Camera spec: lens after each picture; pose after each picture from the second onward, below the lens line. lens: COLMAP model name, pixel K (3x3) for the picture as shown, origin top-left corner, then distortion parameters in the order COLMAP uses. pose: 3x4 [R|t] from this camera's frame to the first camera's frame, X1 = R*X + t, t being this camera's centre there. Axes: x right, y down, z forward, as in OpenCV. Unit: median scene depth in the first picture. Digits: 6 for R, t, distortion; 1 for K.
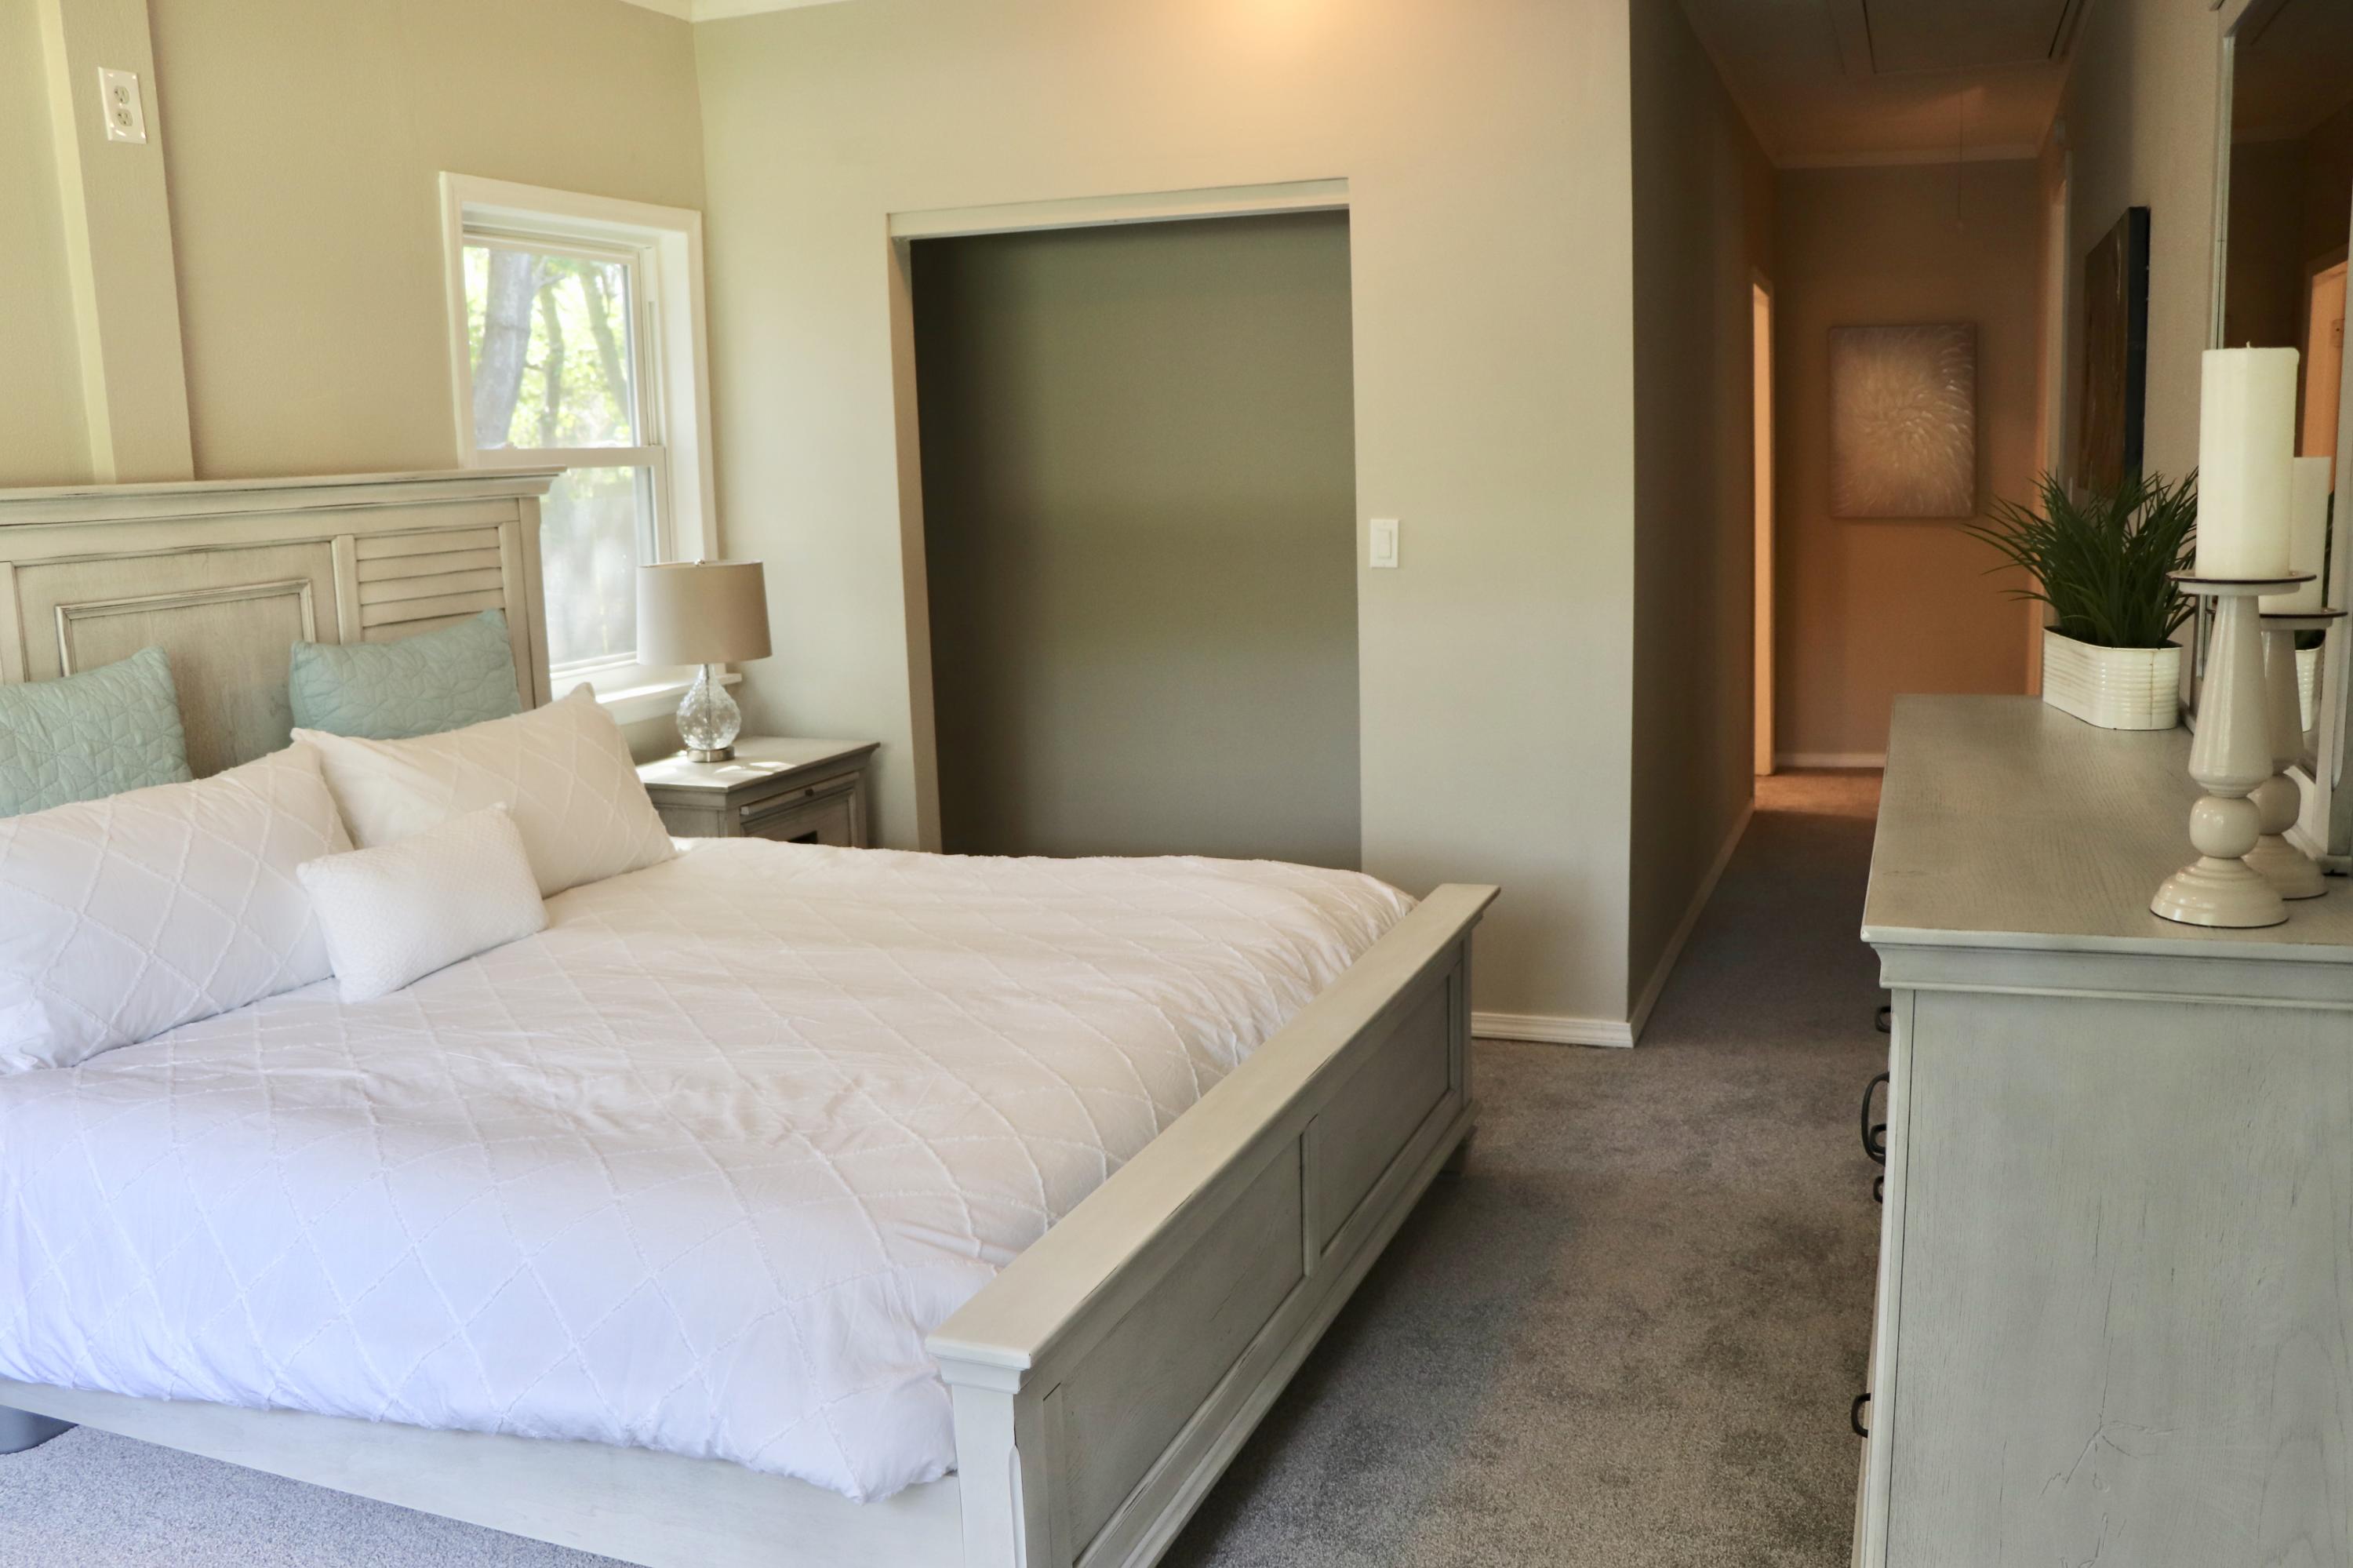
lens RADIAL K [[1968.5, 0, 1176.5], [0, 1968.5, 784.0], [0, 0, 1]] dist [-0.185525, 0.164624]
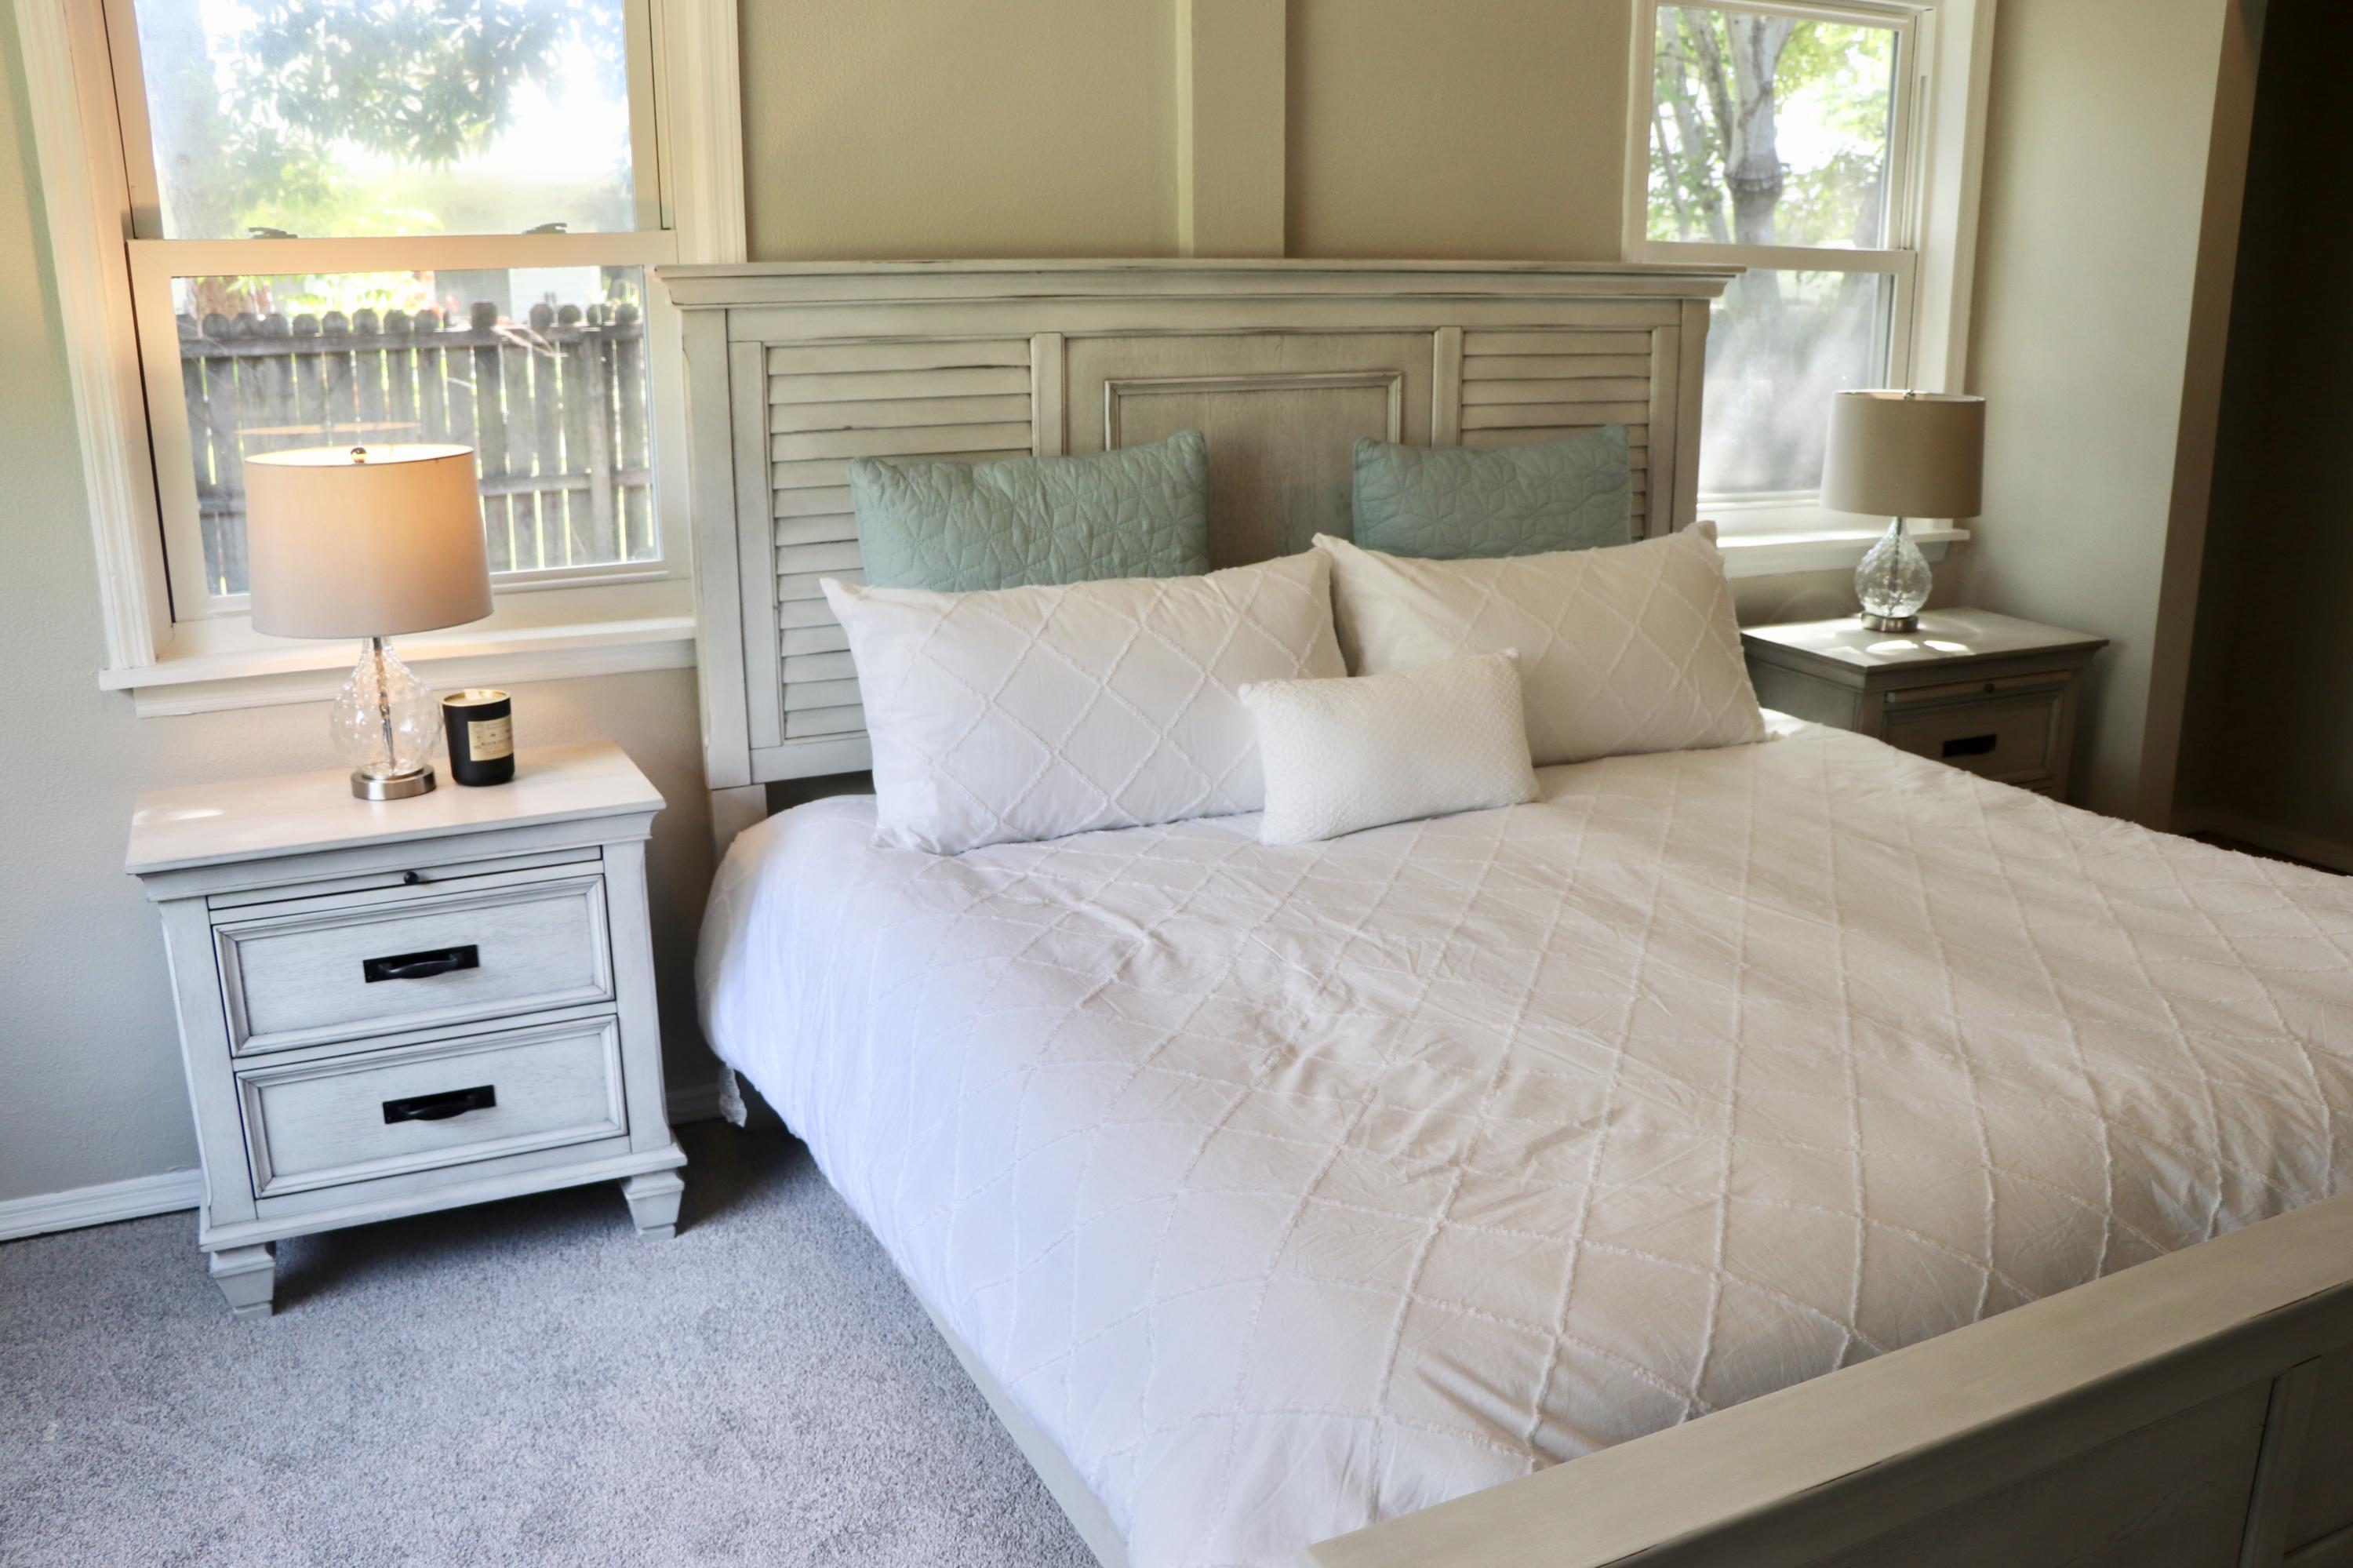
lens RADIAL K [[1968.5, 0, 1176.5], [0, 1968.5, 784.0], [0, 0, 1]] dist [-0.185525, 0.164624]
pose [[0.736175, 0.204083, -0.645288, 0.145600], [-0.135835, 0.978605, 0.154533, -0.056211], [0.663019, -0.026110, 0.748147, 0.282612]]
